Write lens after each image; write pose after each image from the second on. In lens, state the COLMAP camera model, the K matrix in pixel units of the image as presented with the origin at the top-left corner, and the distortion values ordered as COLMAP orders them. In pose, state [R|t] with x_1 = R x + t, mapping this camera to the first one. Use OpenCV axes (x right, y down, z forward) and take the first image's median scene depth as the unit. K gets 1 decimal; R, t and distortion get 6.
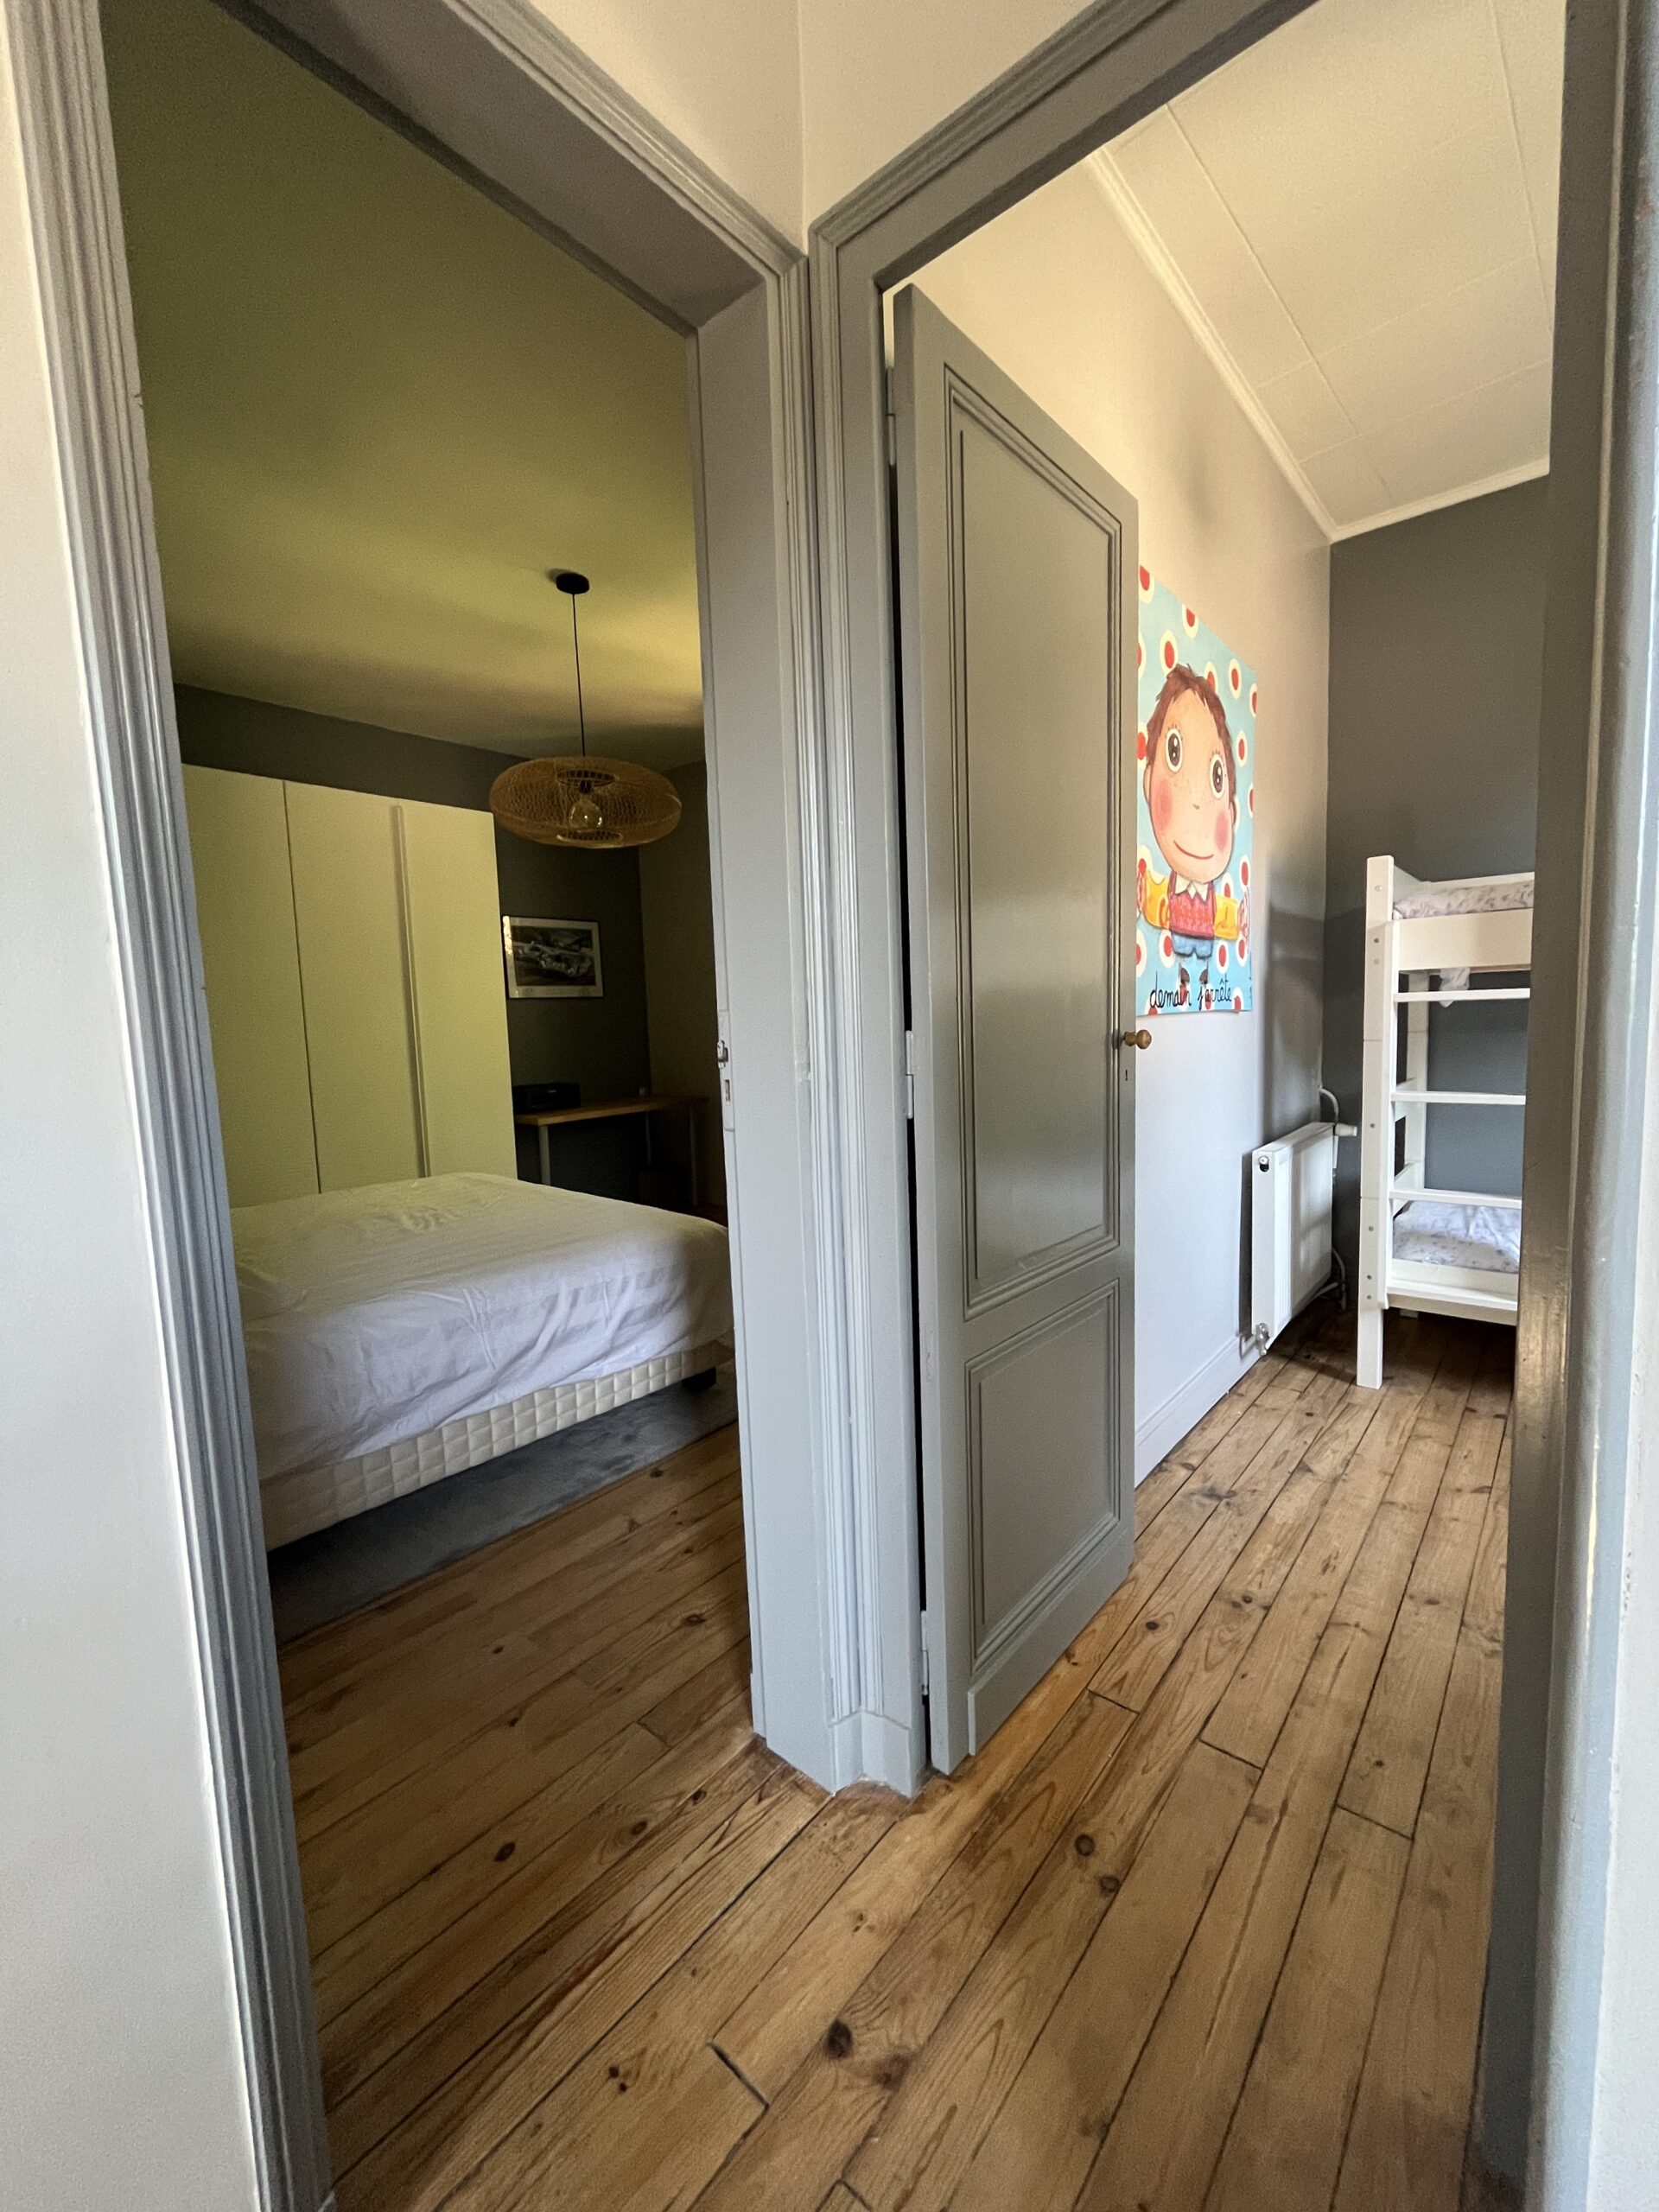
lens RADIAL K [[909.6, 0, 835.3], [0, 909.6, 1116.5], [0, 0, 1]] dist [-0.002575, 0.000380]
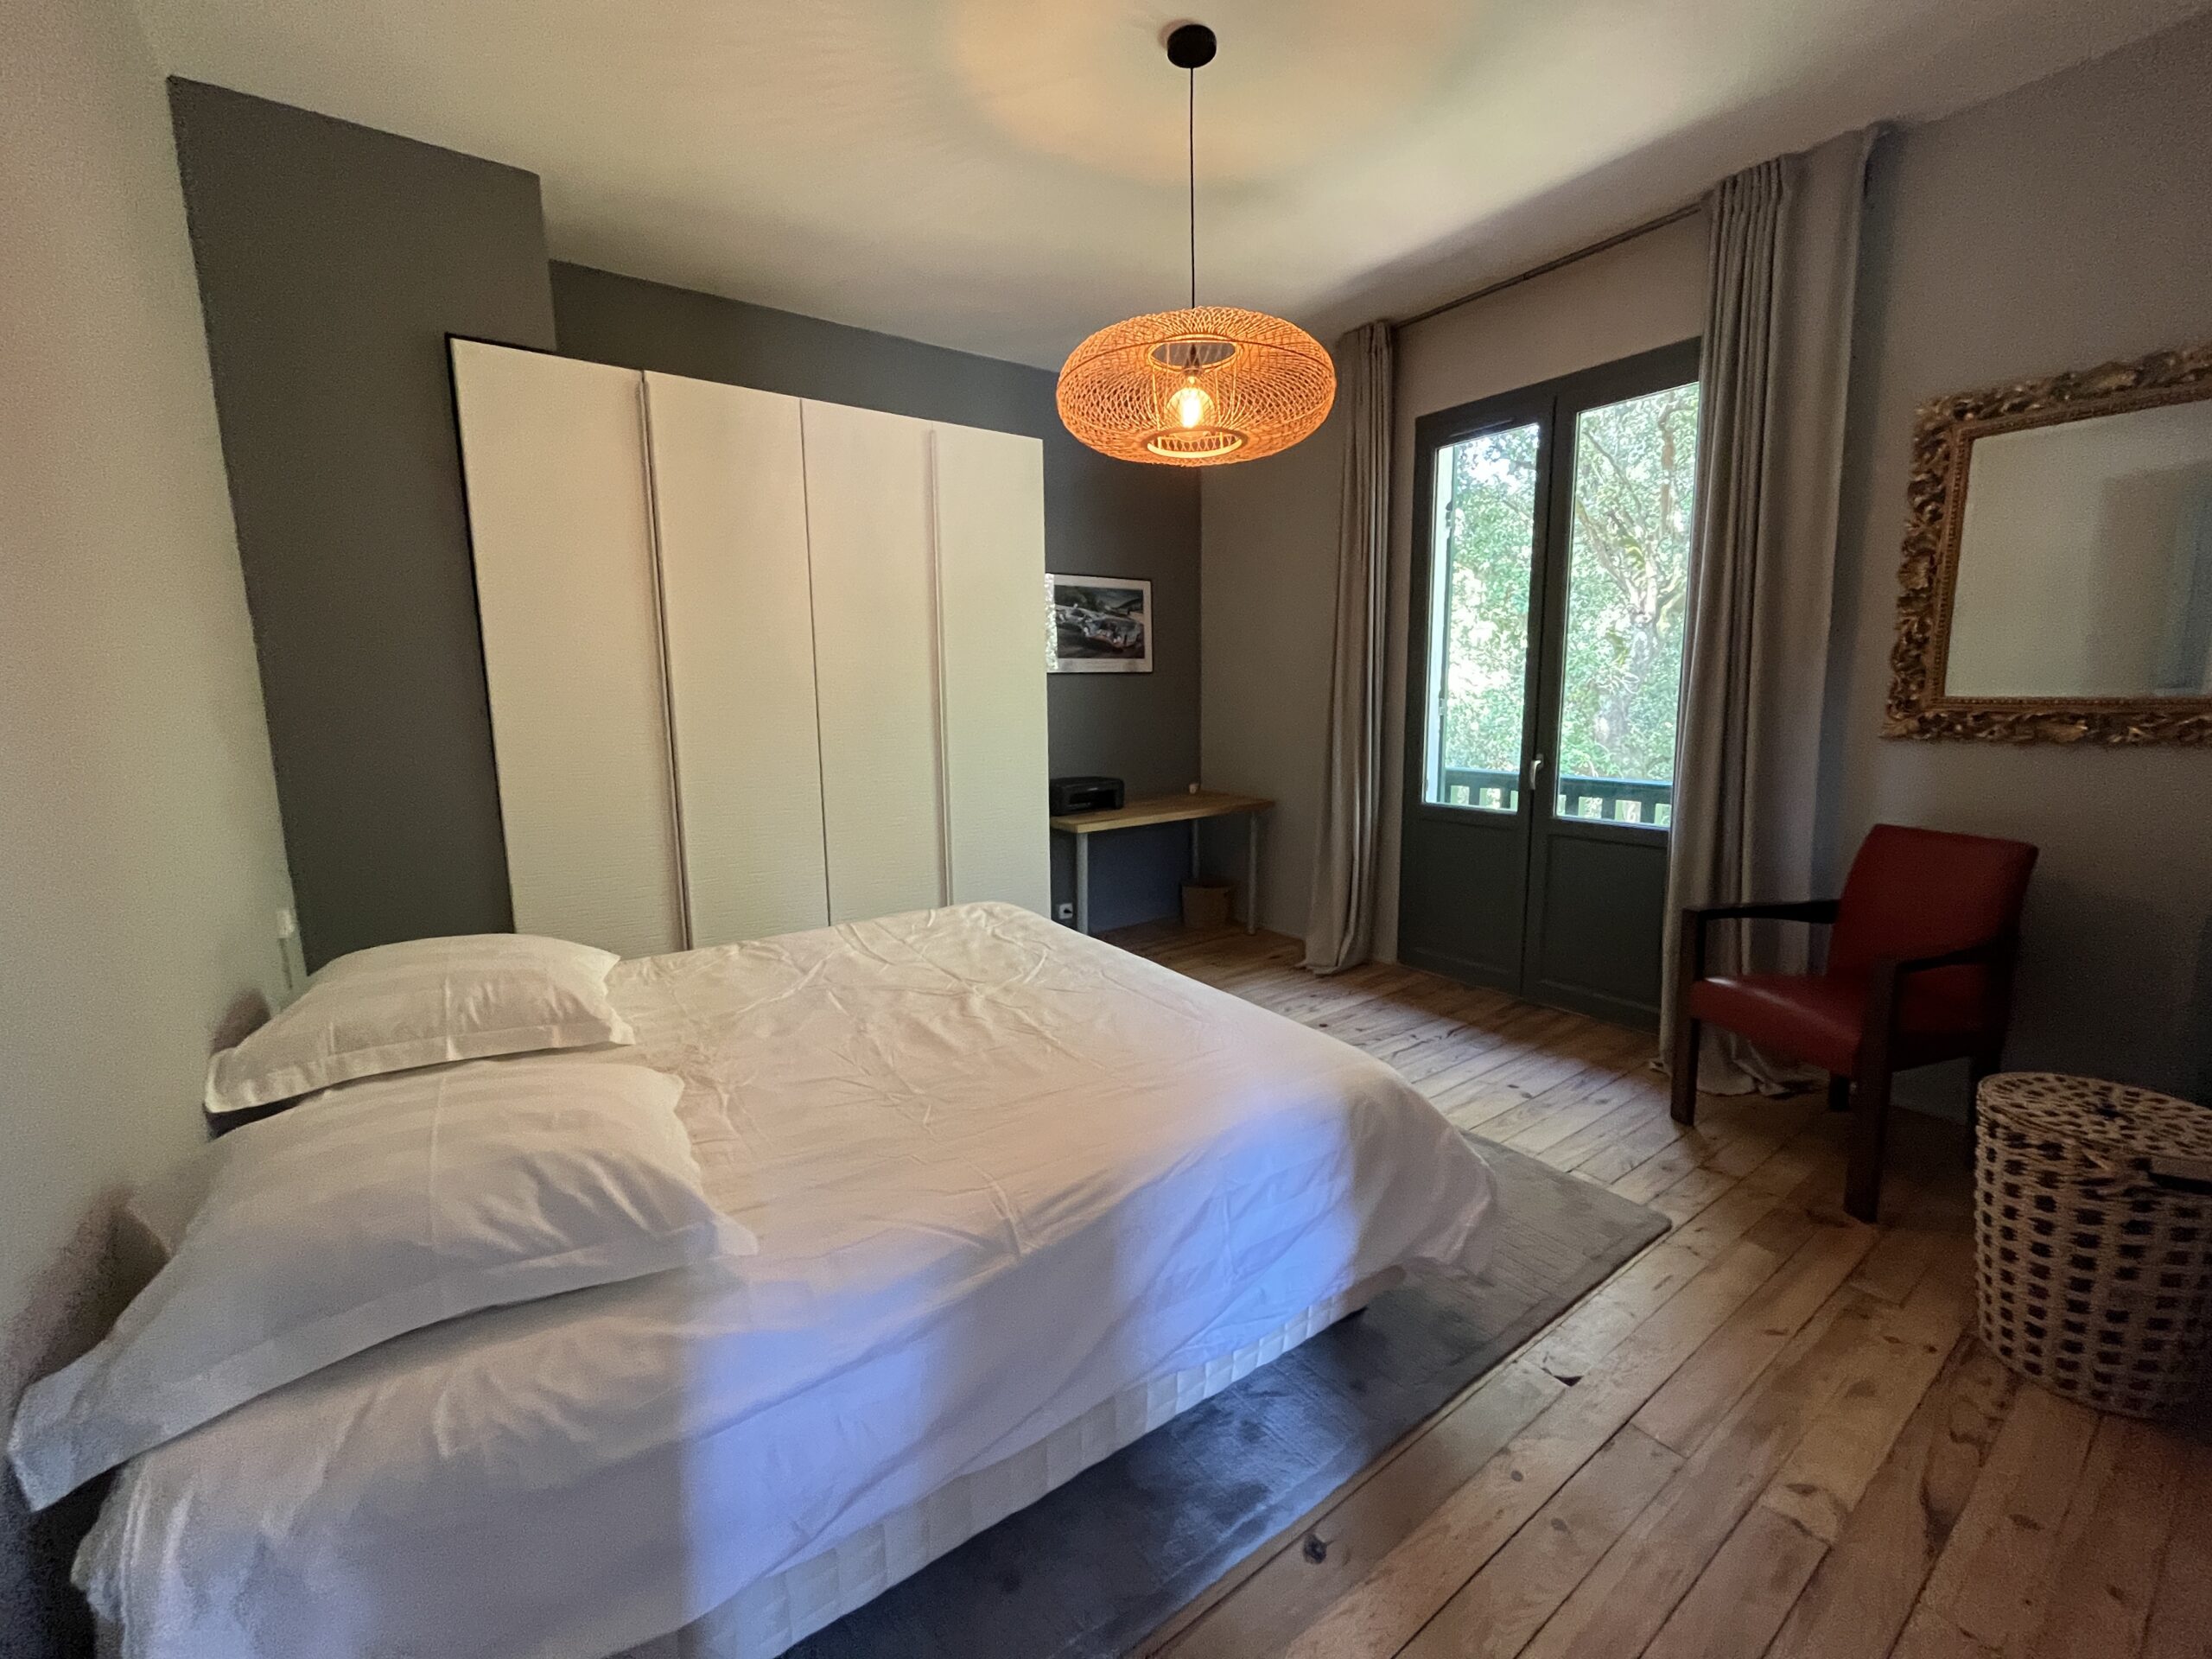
lens RADIAL K [[909.6, 0, 1109.2], [0, 909.6, 829.9], [0, 0, 1]] dist [-0.002575, 0.000380]
pose [[0.969298, 0.059094, -0.238684, -0.105297], [-0.047518, 0.997411, 0.053971, -0.037860], [0.241255, -0.040972, 0.969596, 0.219318]]
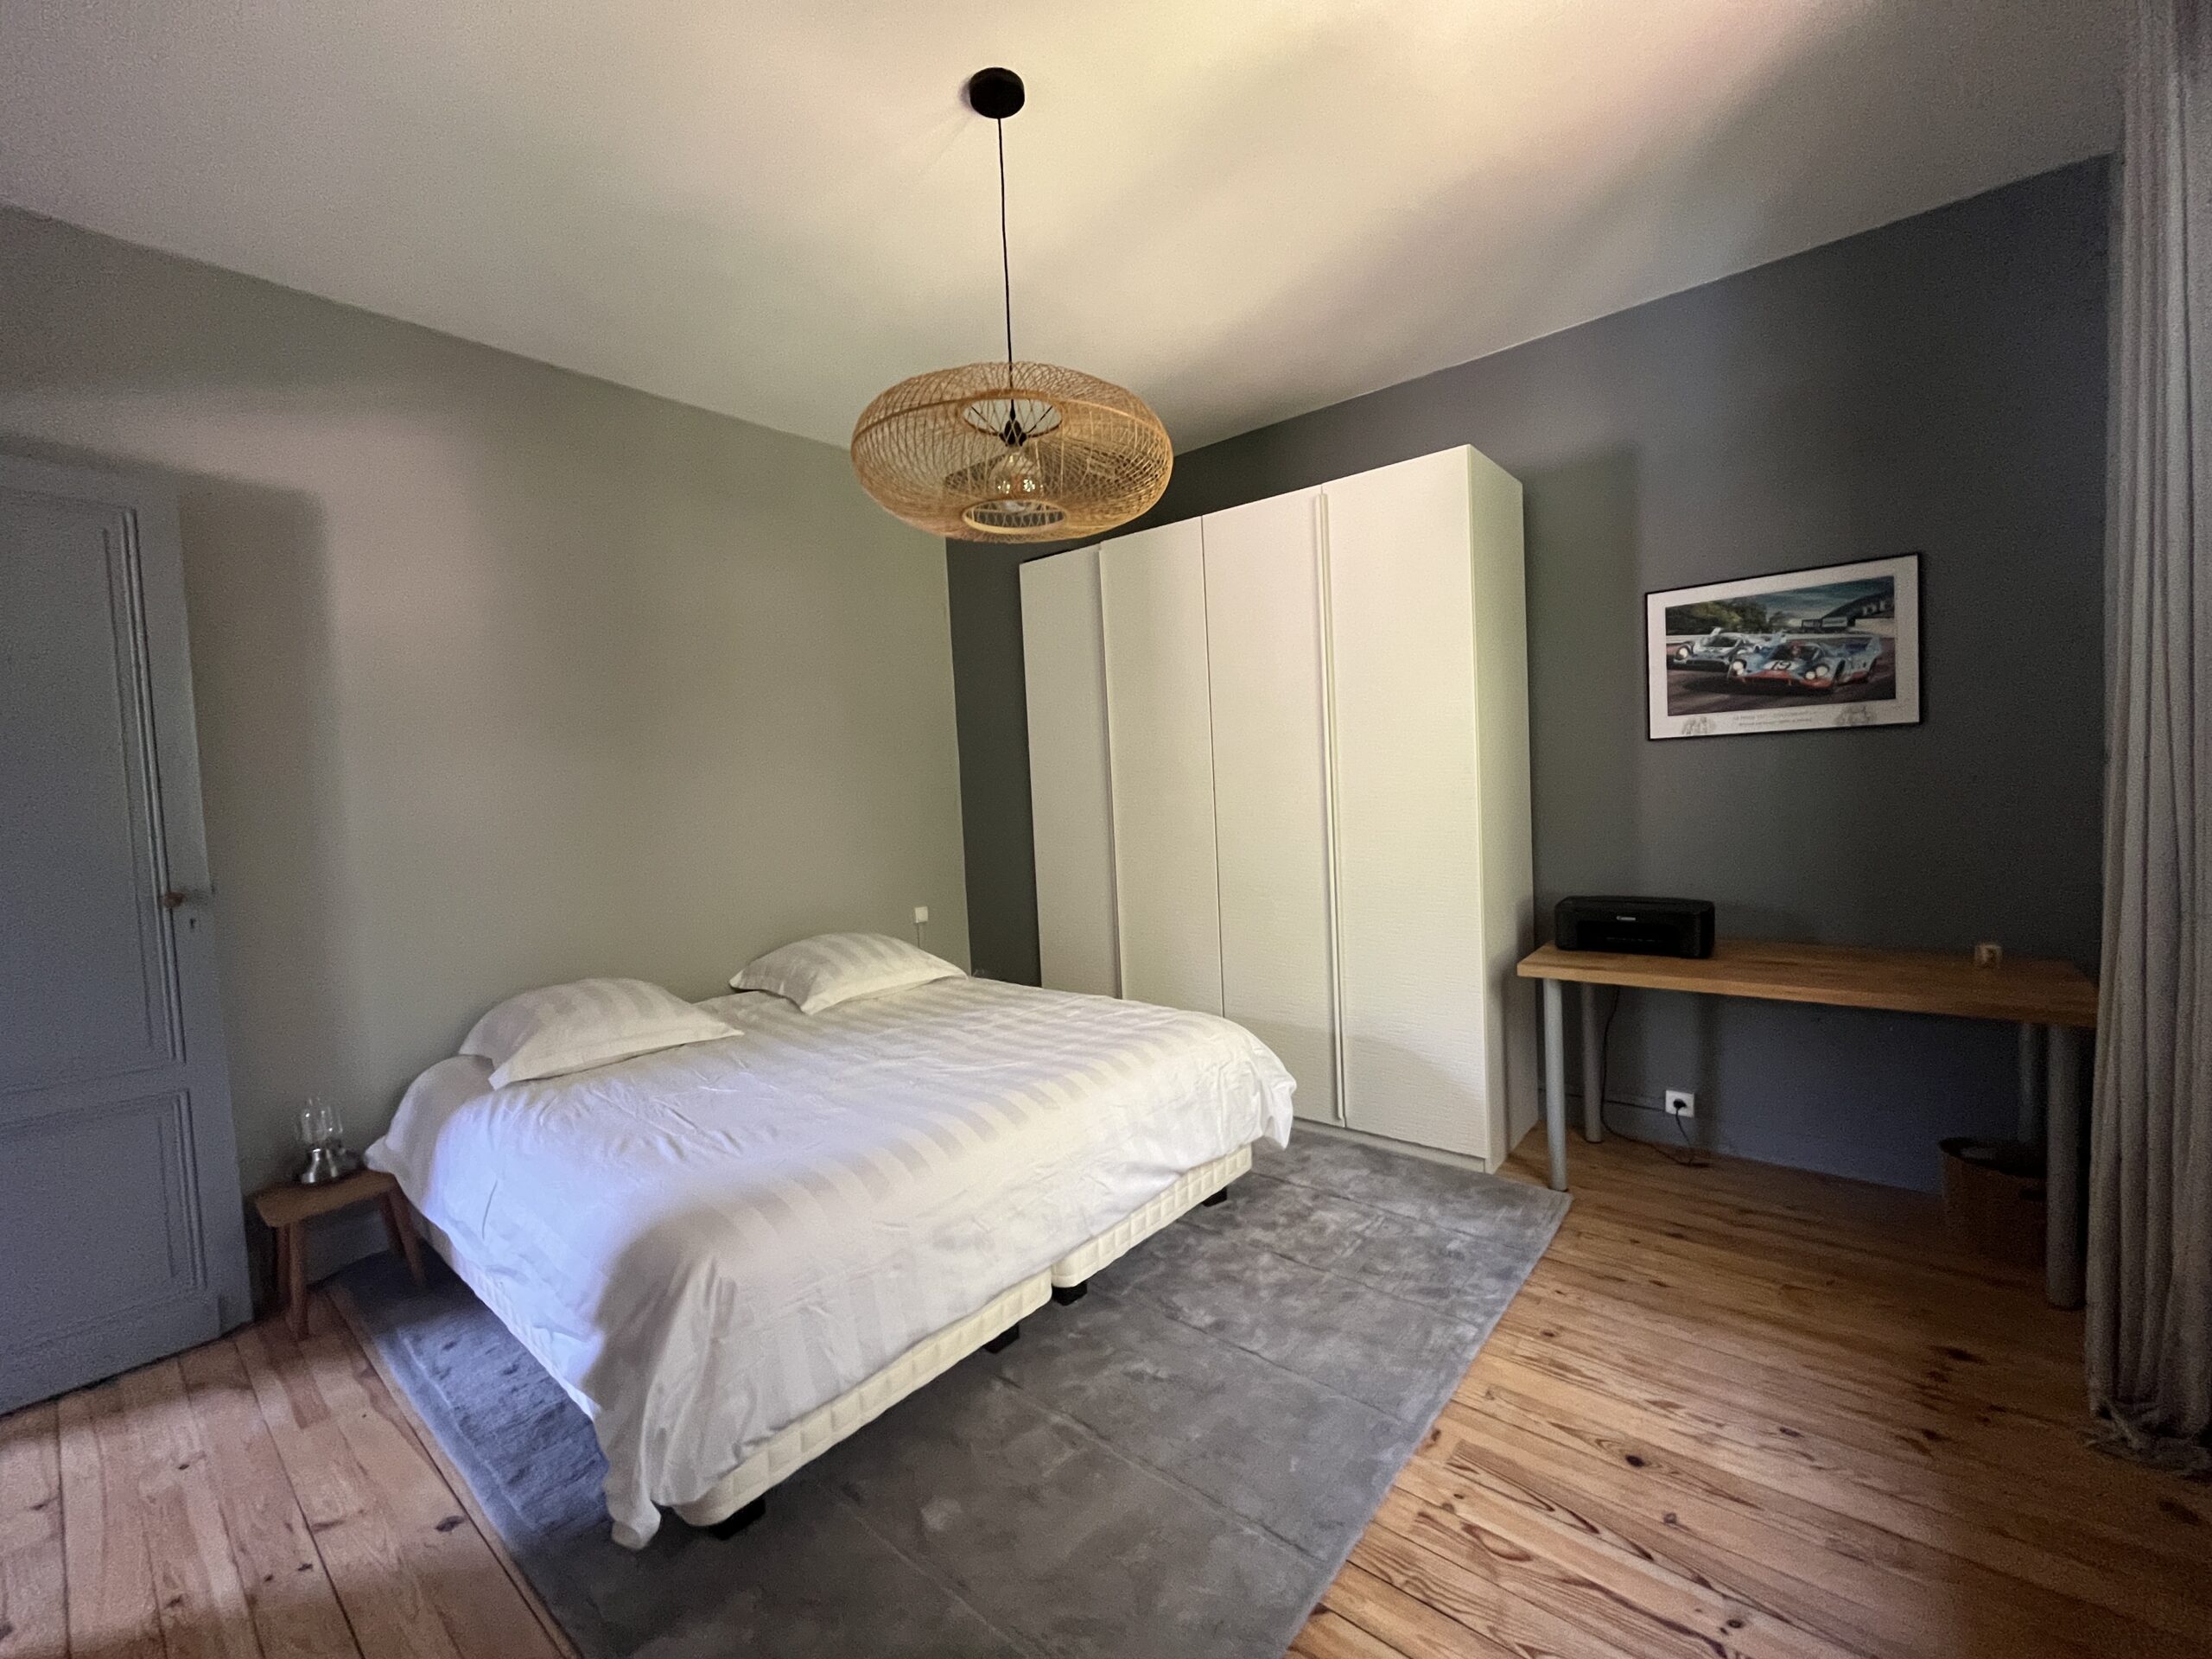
lens RADIAL K [[909.6, 0, 1114.6], [0, 909.6, 823.9], [0, 0, 1]] dist [-0.002575, 0.000380]
pose [[0.007144, 0.081947, -0.996611, 0.225684], [-0.065742, 0.994519, 0.081304, -0.112568], [0.997811, 0.064938, 0.012492, 0.735377]]
